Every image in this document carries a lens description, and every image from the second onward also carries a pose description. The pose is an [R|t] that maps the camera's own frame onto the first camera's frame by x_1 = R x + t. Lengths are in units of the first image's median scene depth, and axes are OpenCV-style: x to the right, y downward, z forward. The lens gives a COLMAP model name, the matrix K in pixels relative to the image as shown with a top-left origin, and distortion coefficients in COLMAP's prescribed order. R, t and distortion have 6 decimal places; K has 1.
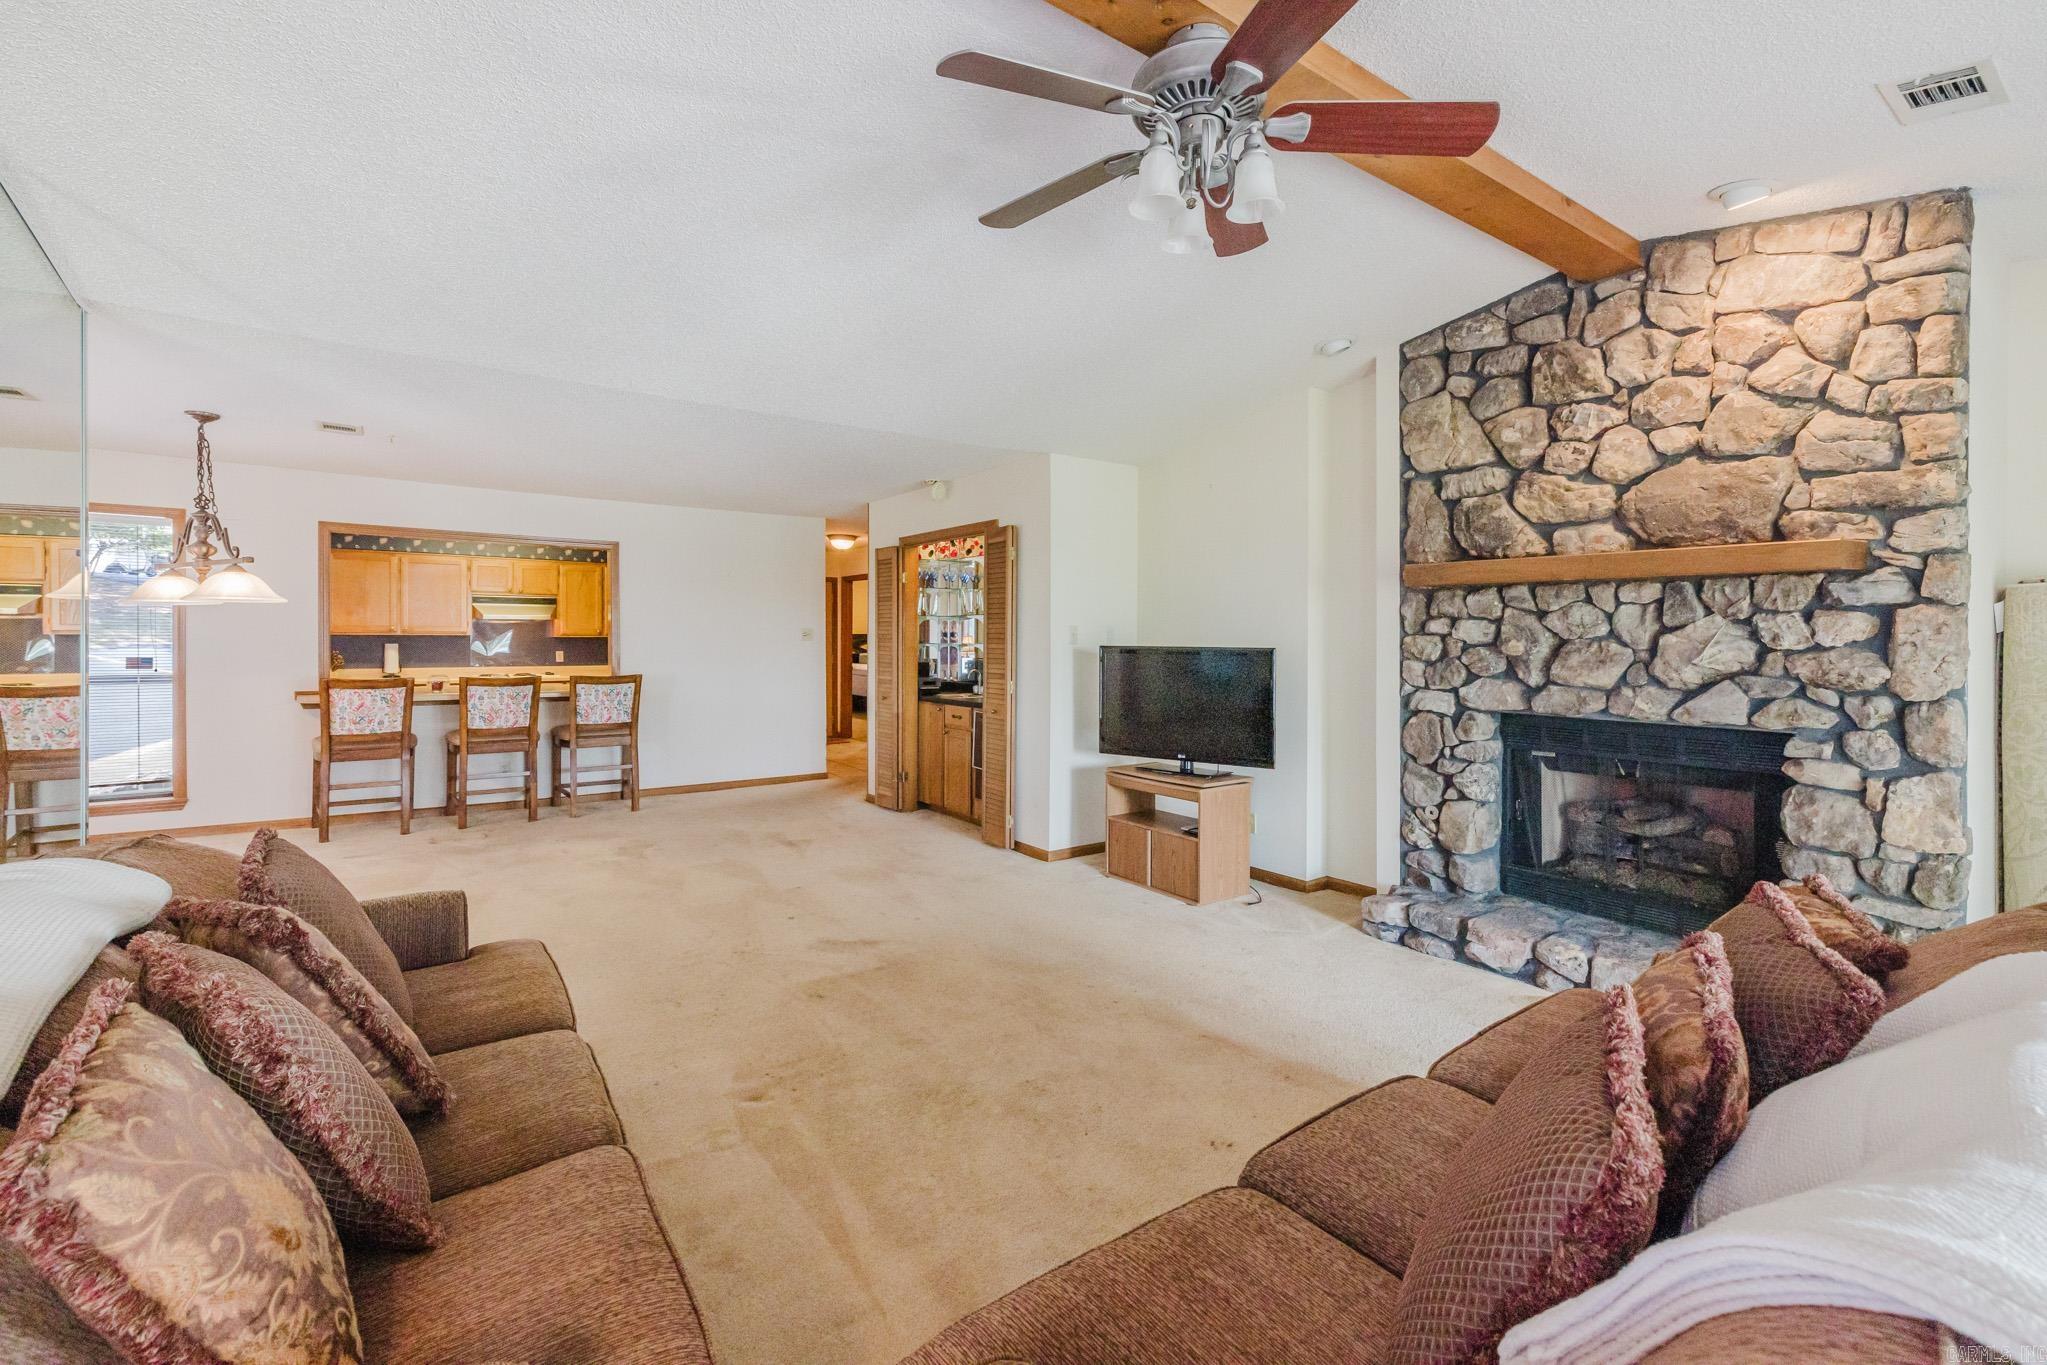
lens RADIAL K [[885.8, 0, 1017.7], [0, 885.8, 634.0], [0, 0, 1]] dist [-0.000037, 0.000934]
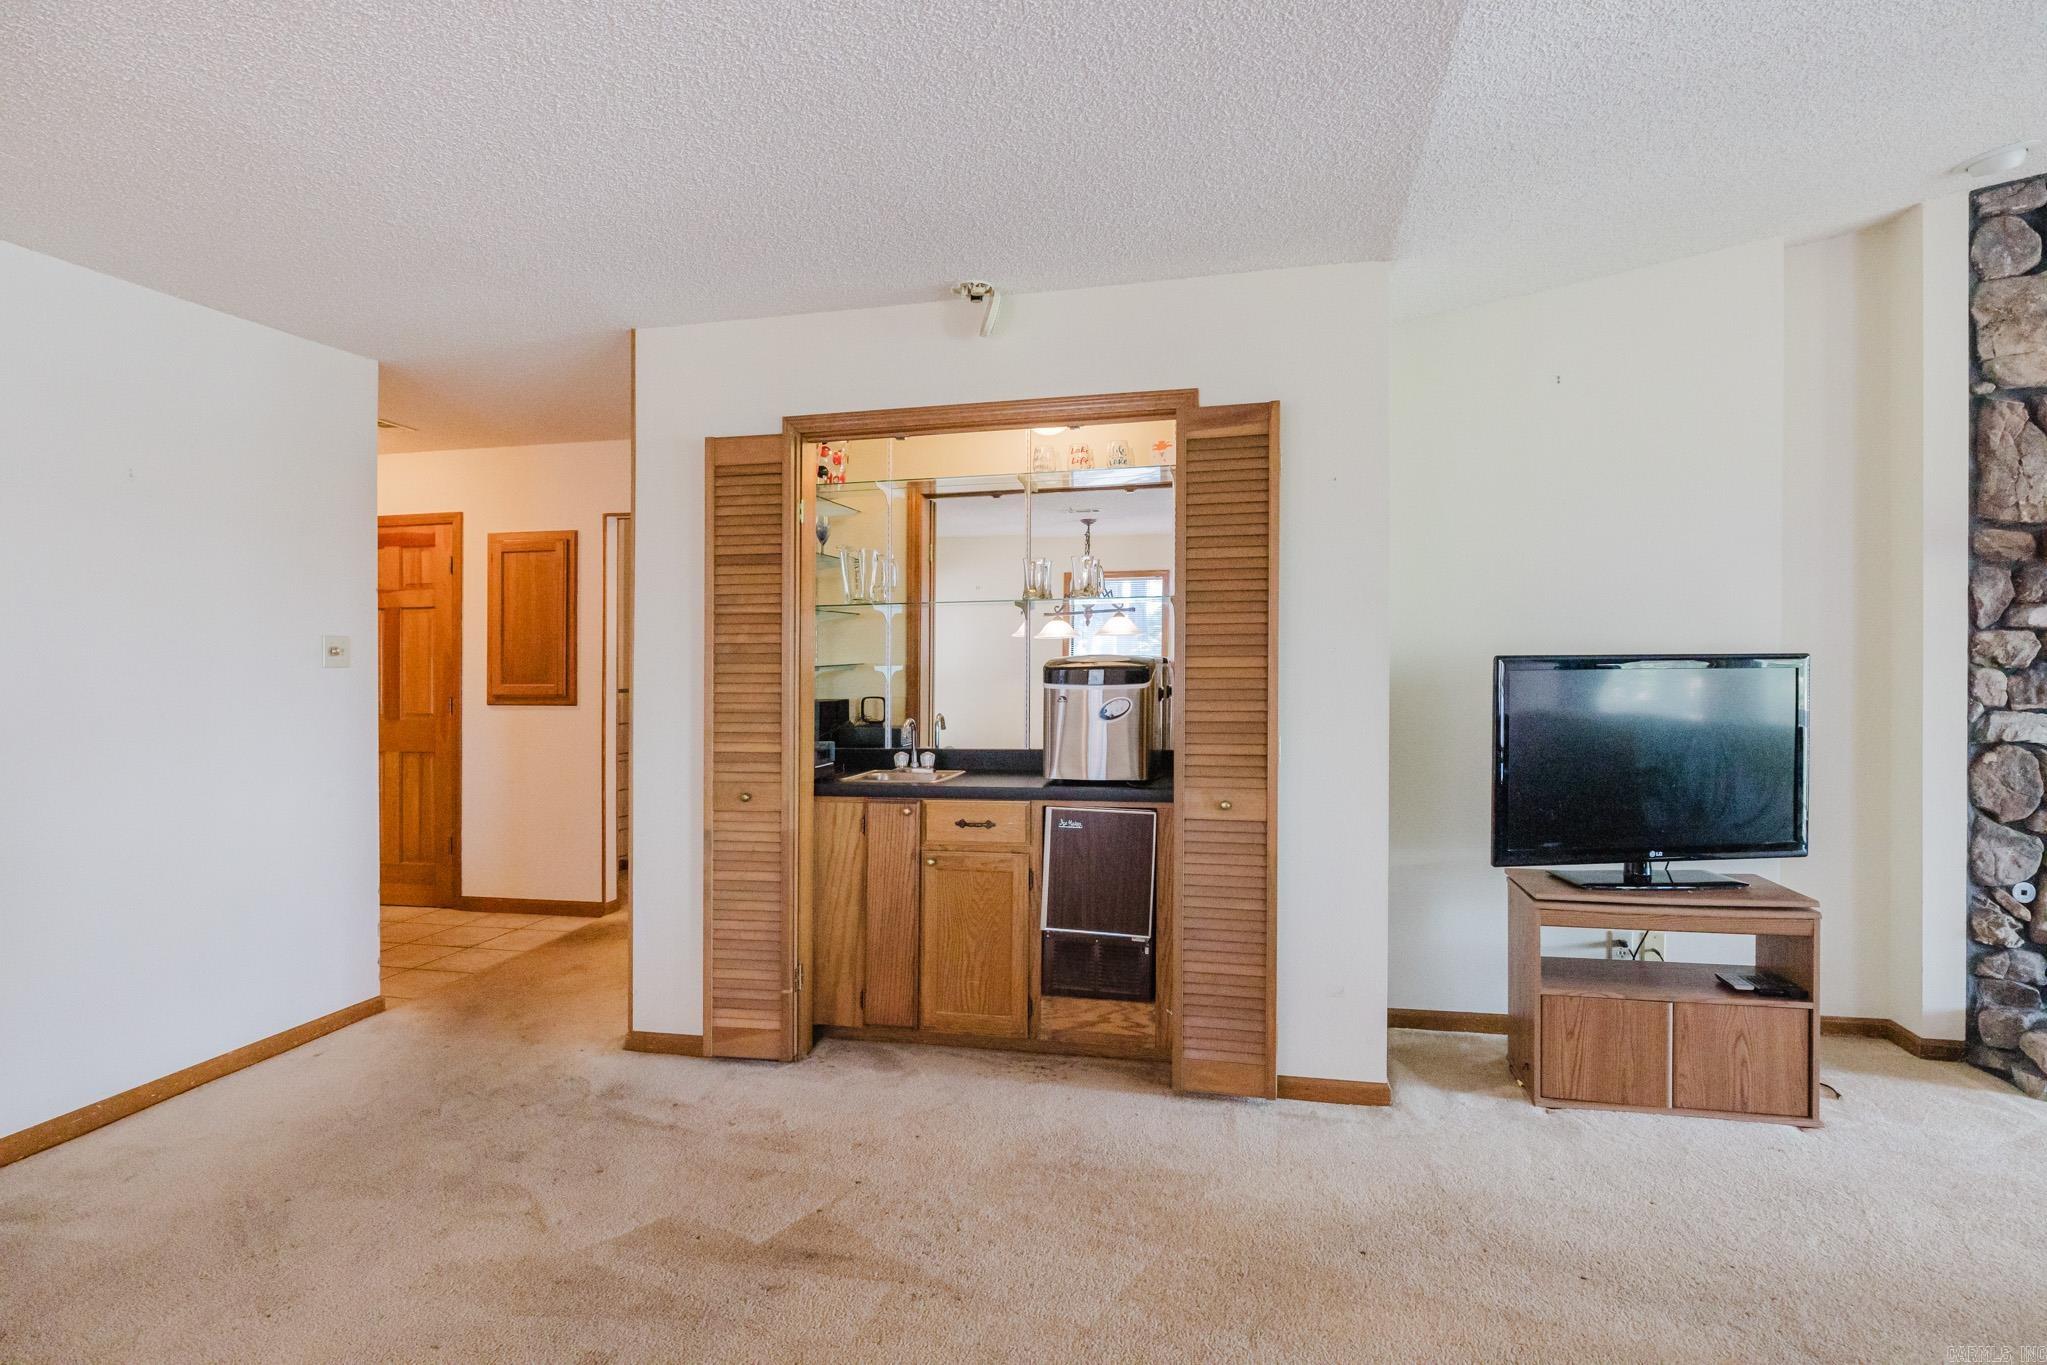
lens RADIAL K [[1082.9, 0, 1012.4], [0, 1082.9, 665.1], [0, 0, 1]] dist [-0.003662, 0.003770]
pose [[0.750917, -0.013122, 0.660266, -0.649728], [0.012601, 0.999905, 0.005542, 0.013544], [-0.660276, 0.004158, 0.751012, 0.881510]]
